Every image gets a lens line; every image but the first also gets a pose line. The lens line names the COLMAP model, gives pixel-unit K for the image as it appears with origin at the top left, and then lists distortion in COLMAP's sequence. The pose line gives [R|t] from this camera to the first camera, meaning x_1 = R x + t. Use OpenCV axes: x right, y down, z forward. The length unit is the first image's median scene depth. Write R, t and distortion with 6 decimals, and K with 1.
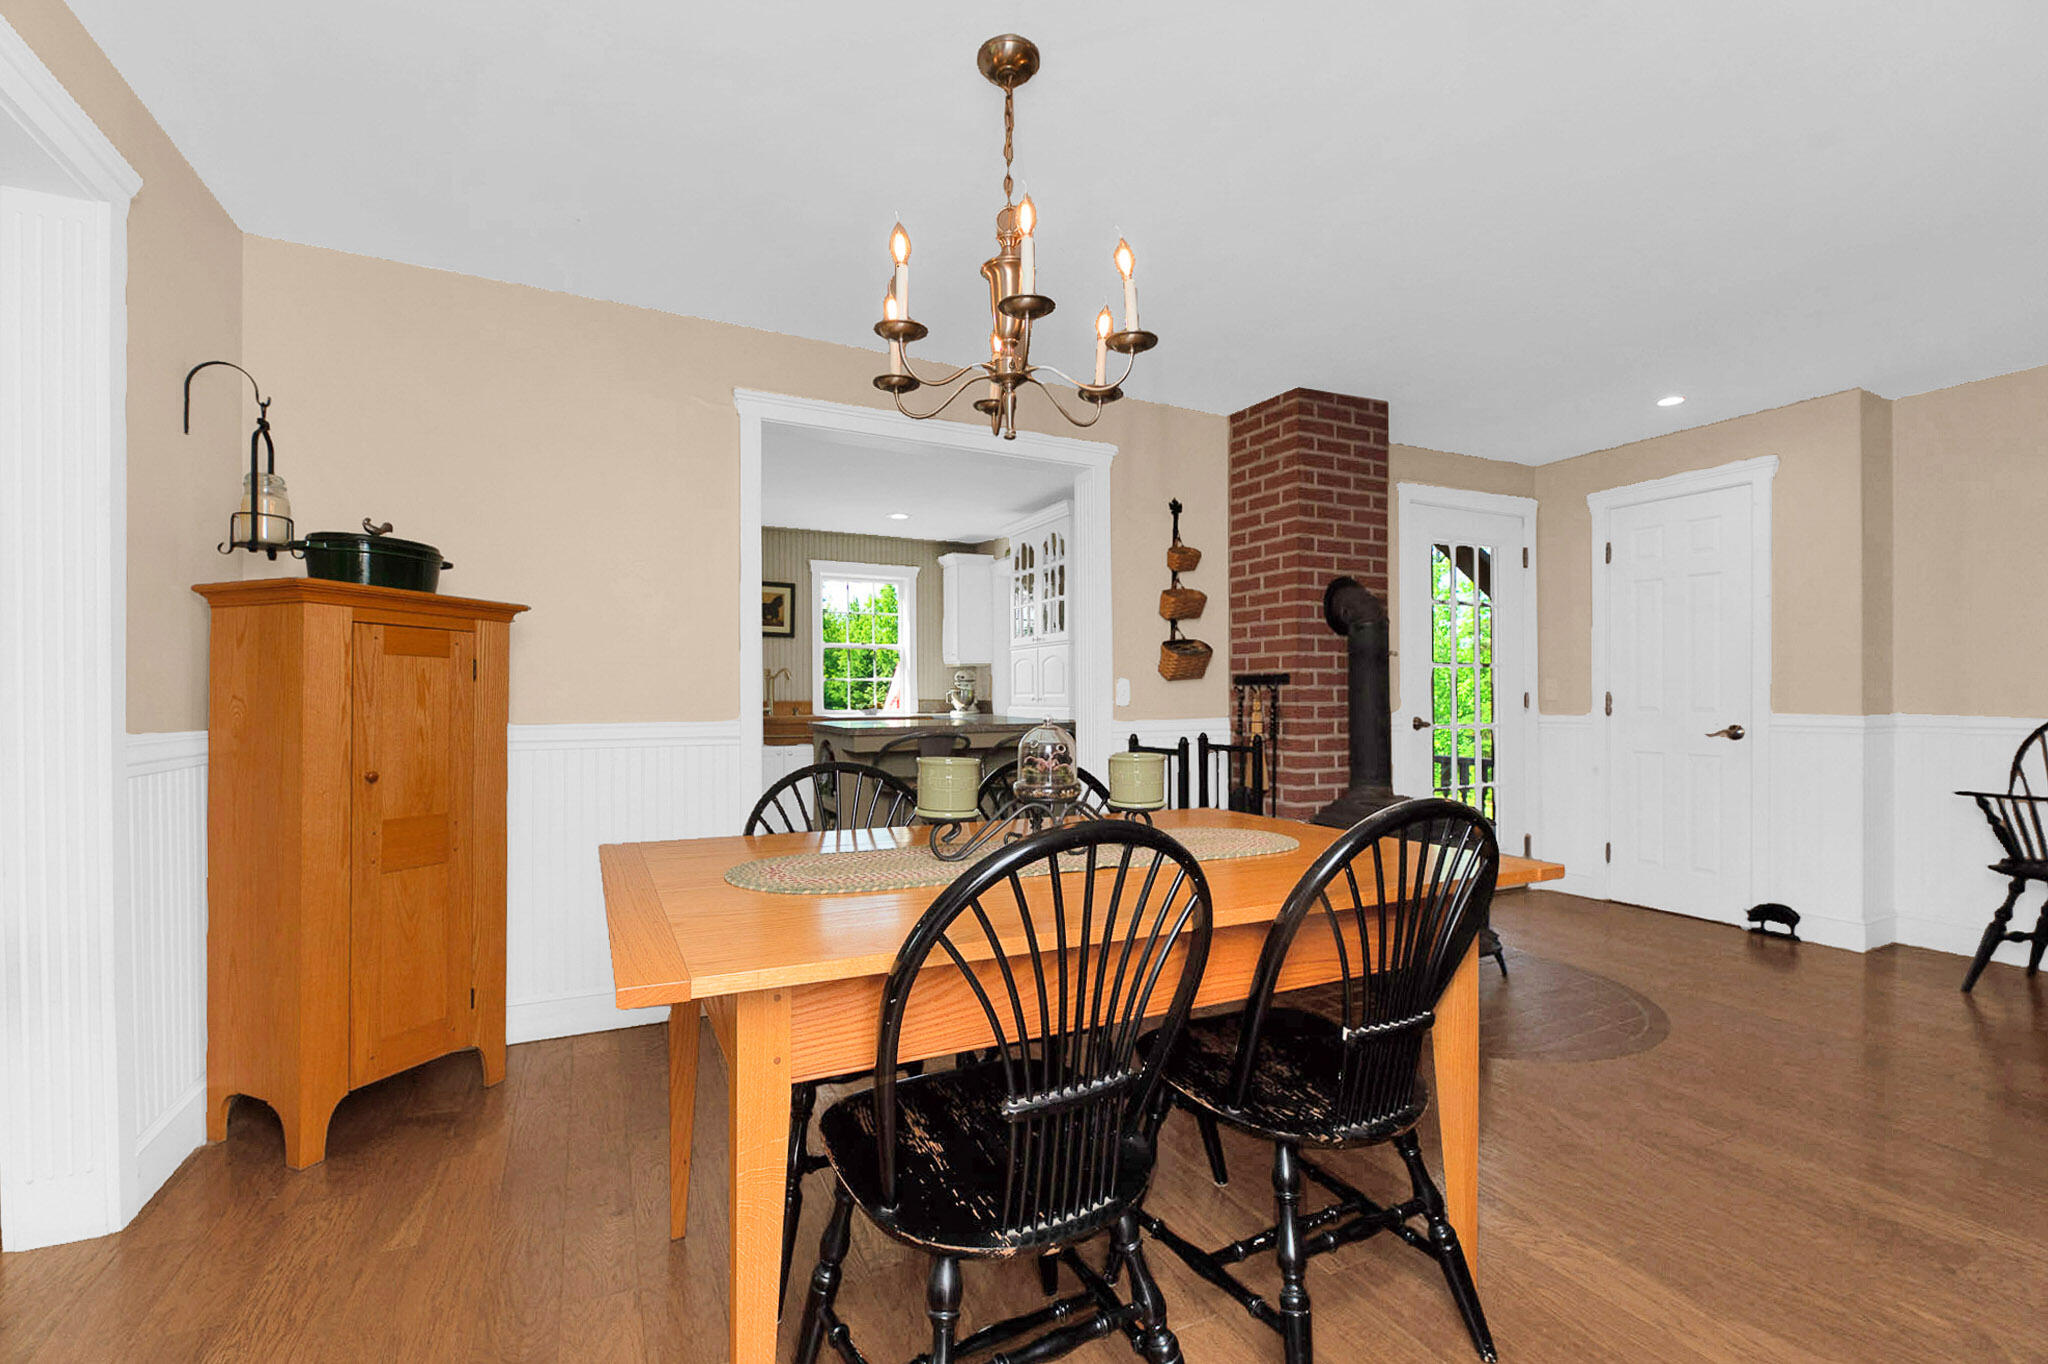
lens RADIAL K [[875.5, 0, 1026.7], [0, 875.5, 699.5], [0, 0, 1]] dist [-0.001847, -0.004825]
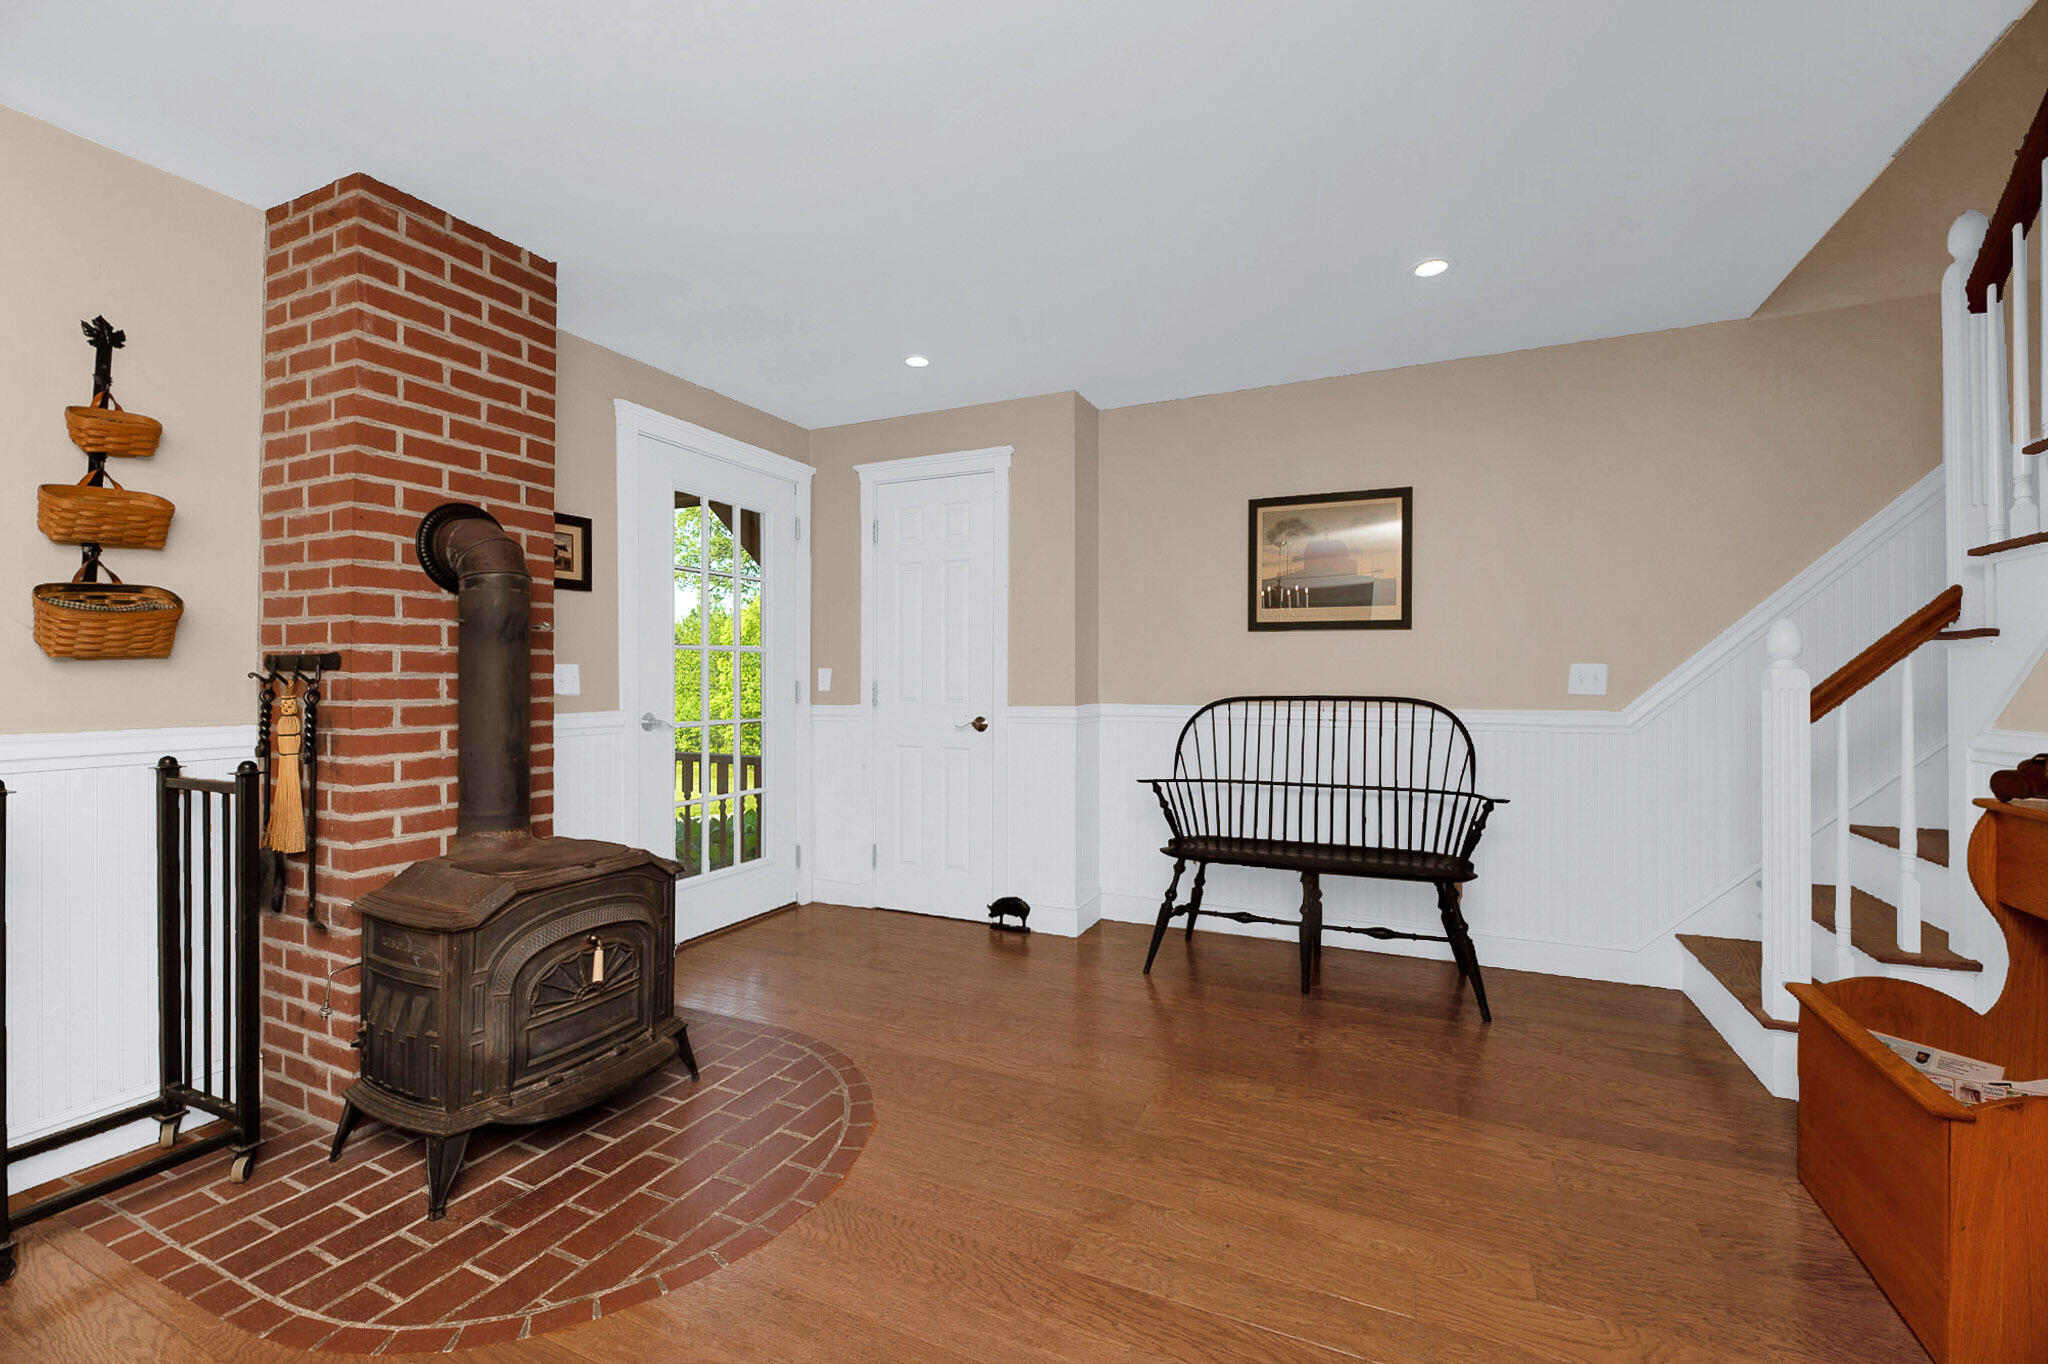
lens RADIAL K [[818.9, 0, 1024.0], [0, 818.9, 682.0], [0, 0, 1]] dist [-0.000866, -0.000377]
pose [[0.785695, 0.000456, 0.618614, 0.310974], [0.000453, 0.999999, -0.001312, -0.008436], [-0.618614, 0.001312, 0.785694, 0.273904]]
